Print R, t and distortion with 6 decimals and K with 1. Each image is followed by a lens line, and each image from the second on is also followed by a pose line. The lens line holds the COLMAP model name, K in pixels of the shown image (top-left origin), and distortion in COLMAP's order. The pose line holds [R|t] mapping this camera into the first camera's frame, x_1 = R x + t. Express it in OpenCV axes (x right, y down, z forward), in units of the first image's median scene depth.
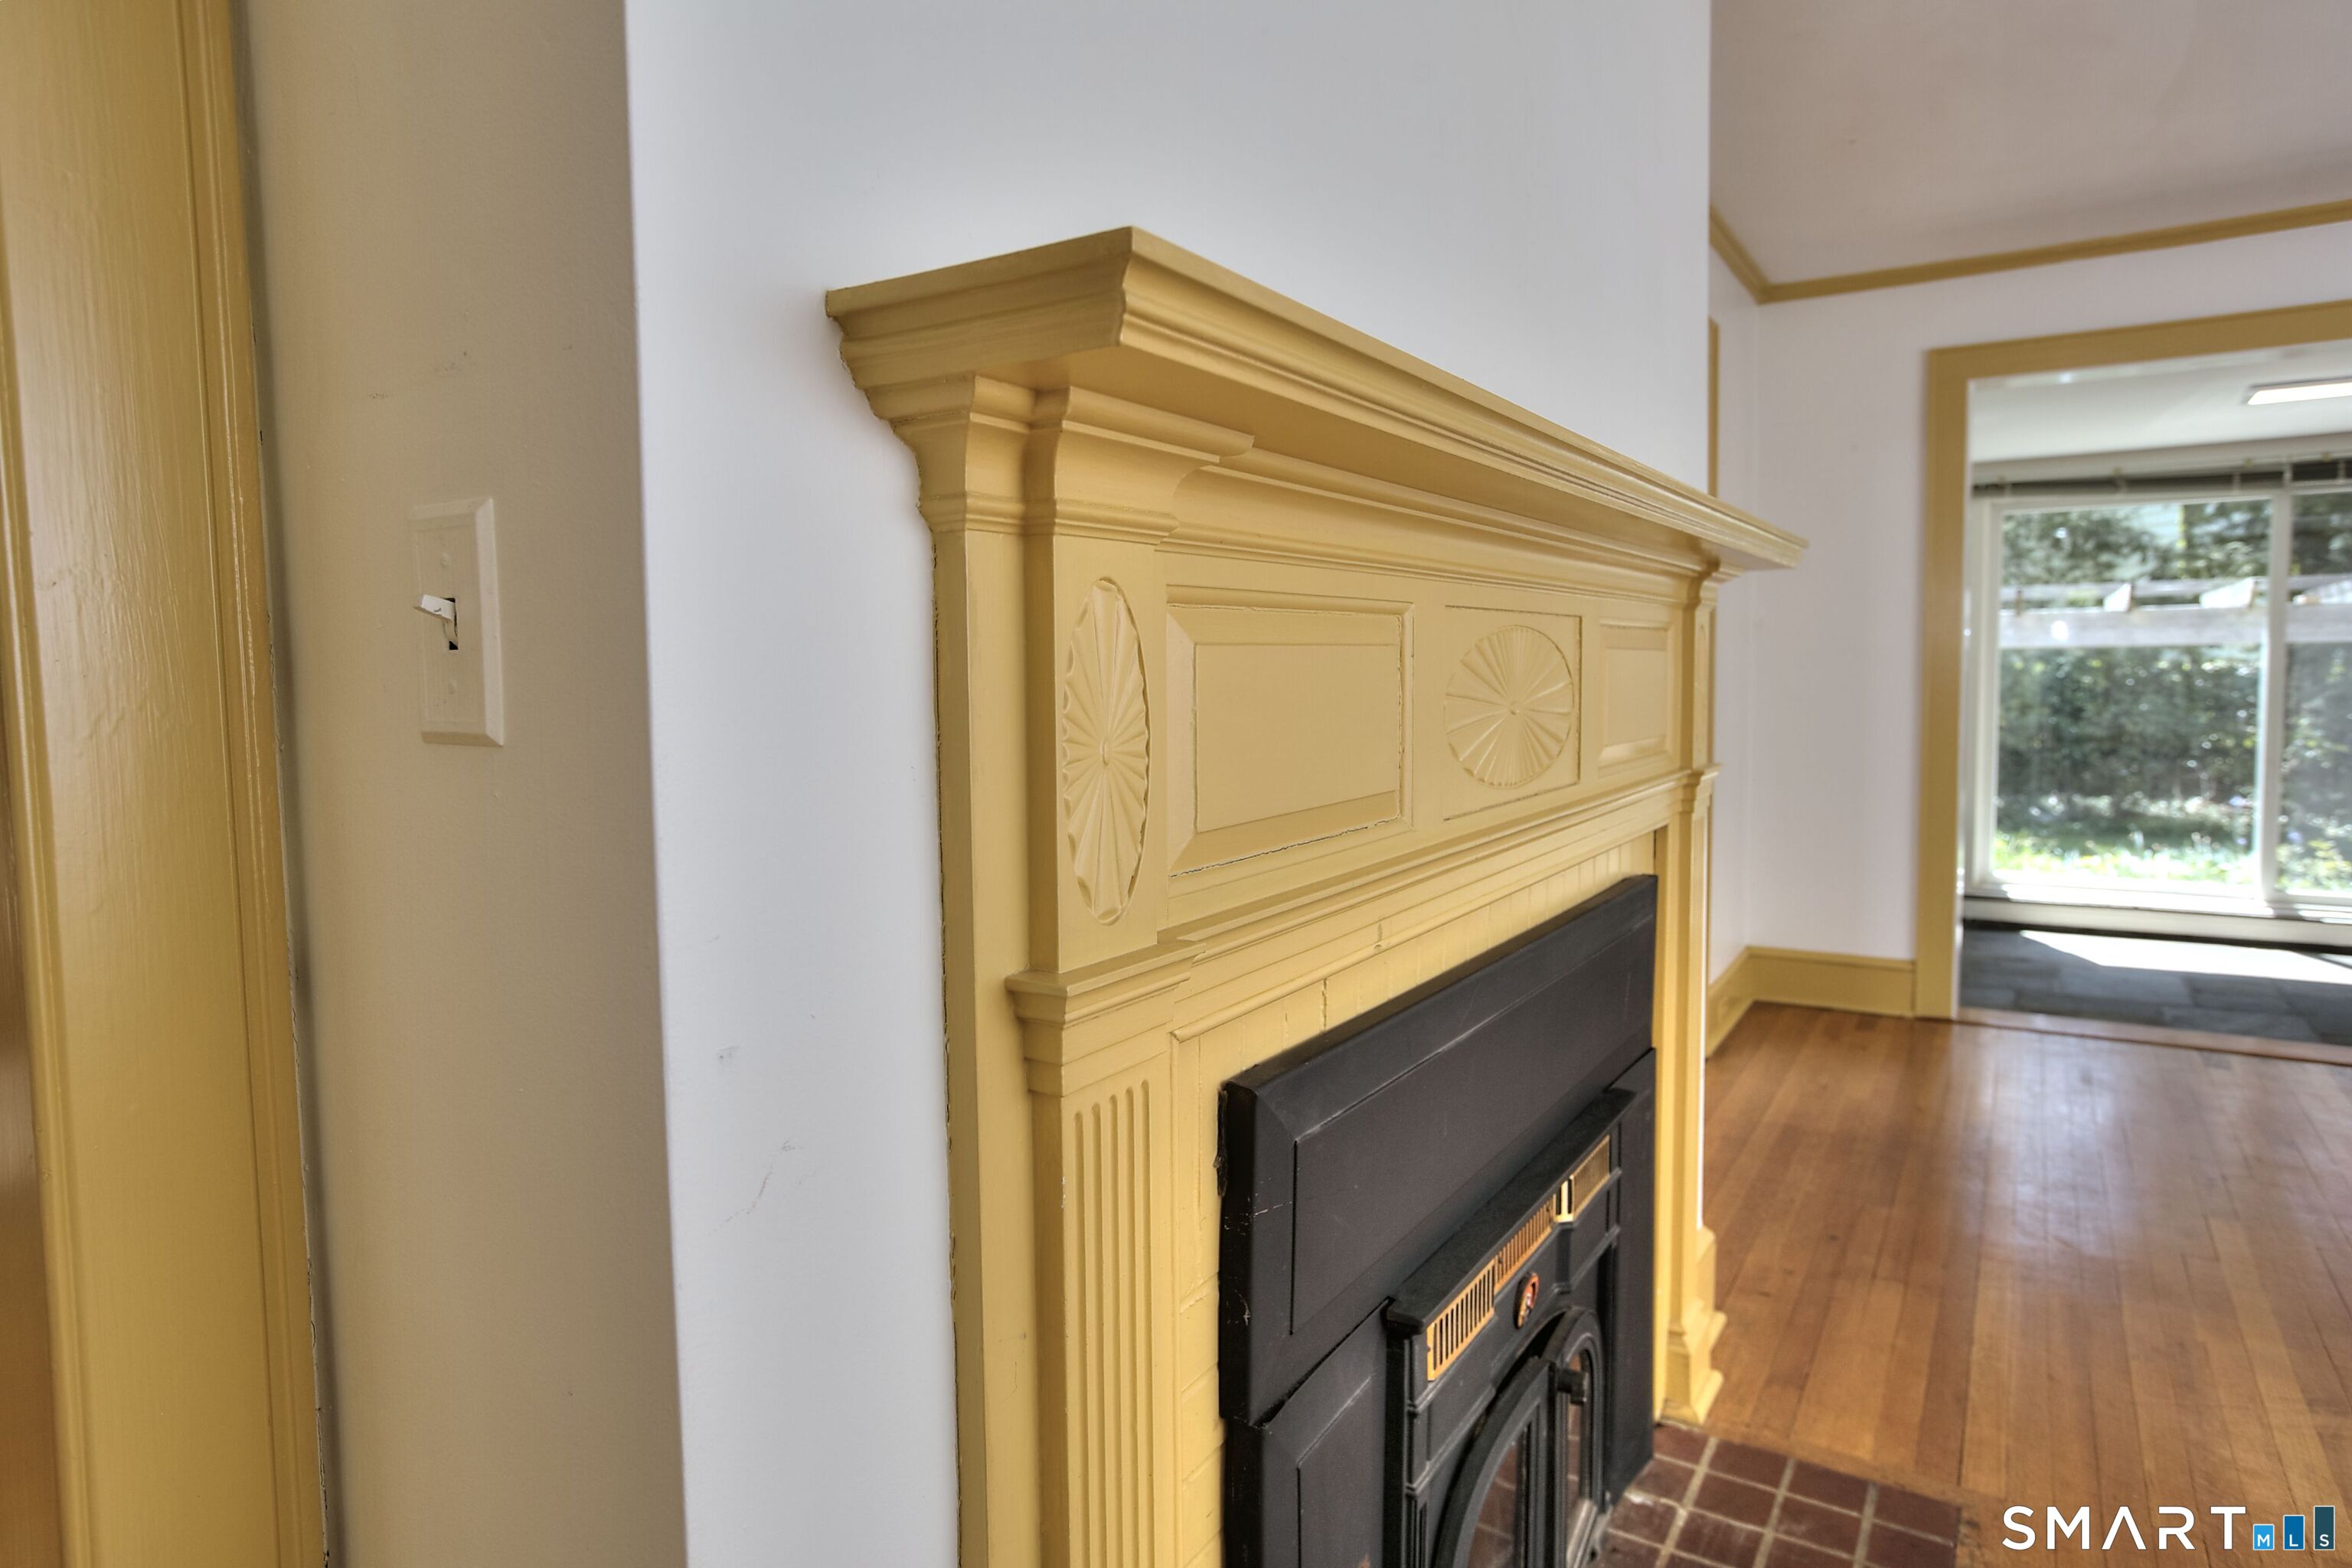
lens RADIAL K [[1422.0, 0, 1176.0], [0, 1422.0, 784.0], [0, 0, 1]] dist [0.039311, 0.000617]
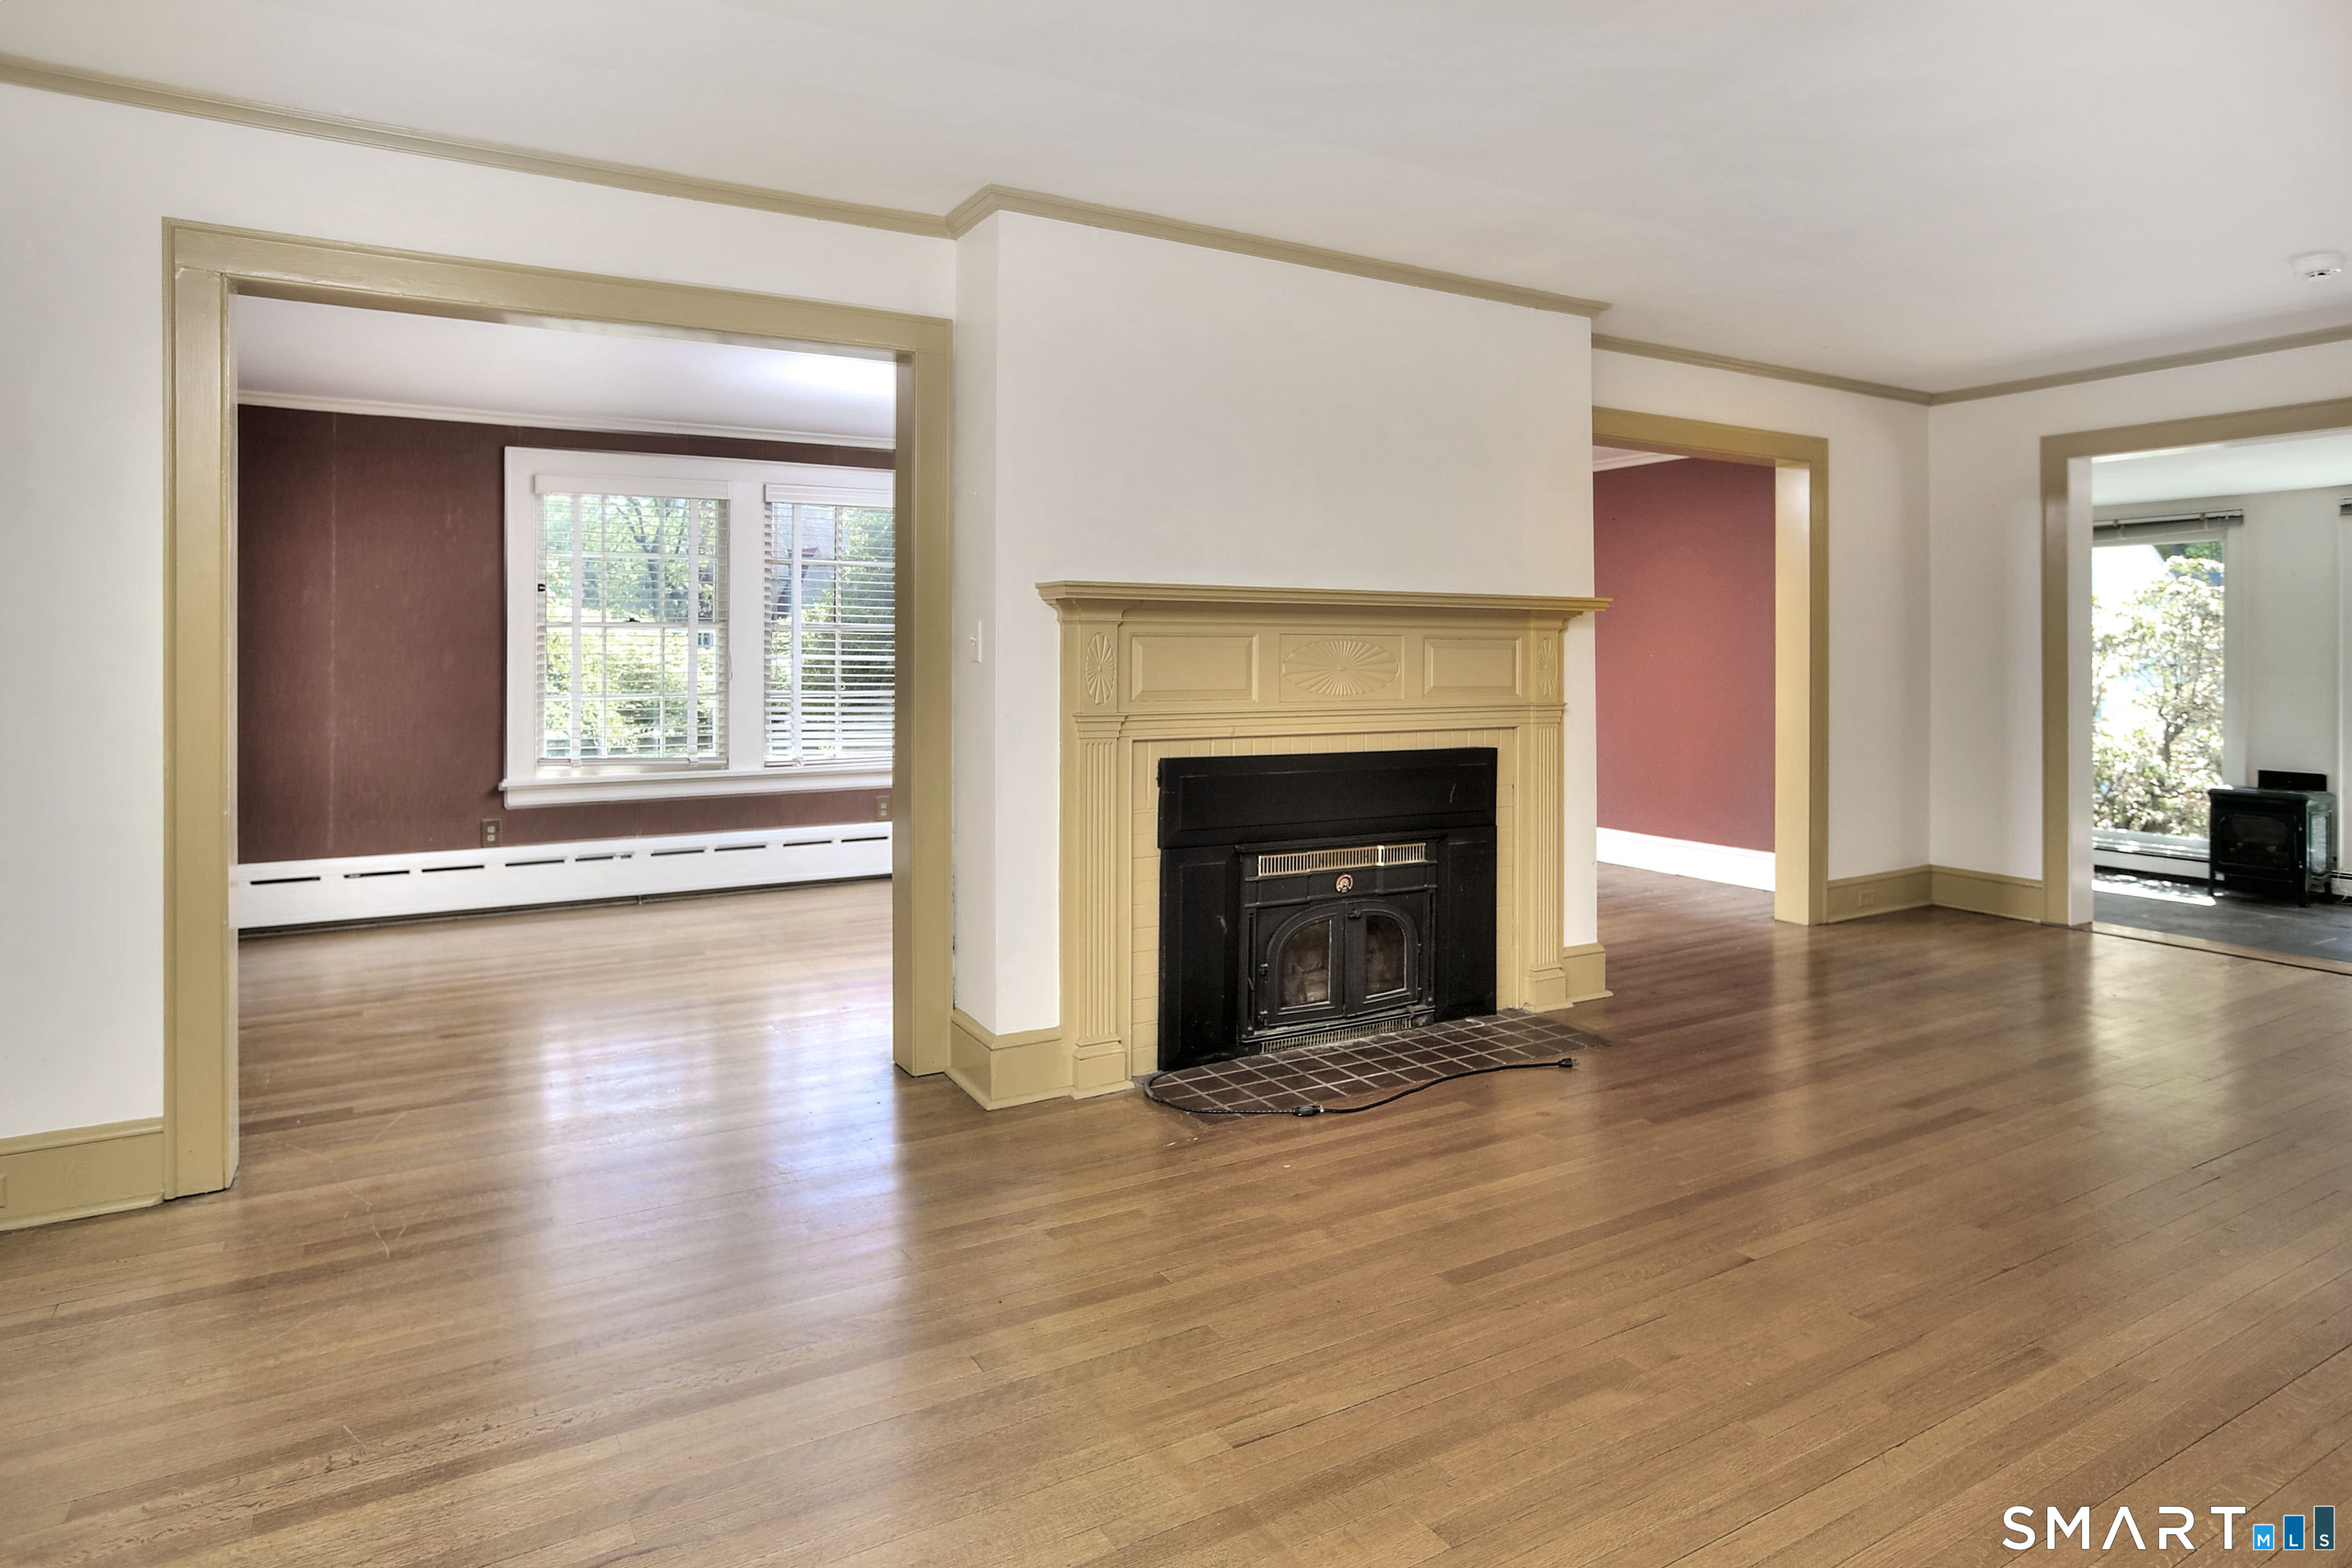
lens RADIAL K [[1313.7, 0, 1176.3], [0, 1313.7, 642.7], [0, 0, 1]] dist [0.001651, 0.002504]
pose [[0.868574, 0.013864, -0.495365, 0.422403], [-0.055593, 0.996025, -0.069600, 0.033104], [0.492431, 0.087992, 0.865892, -0.481599]]
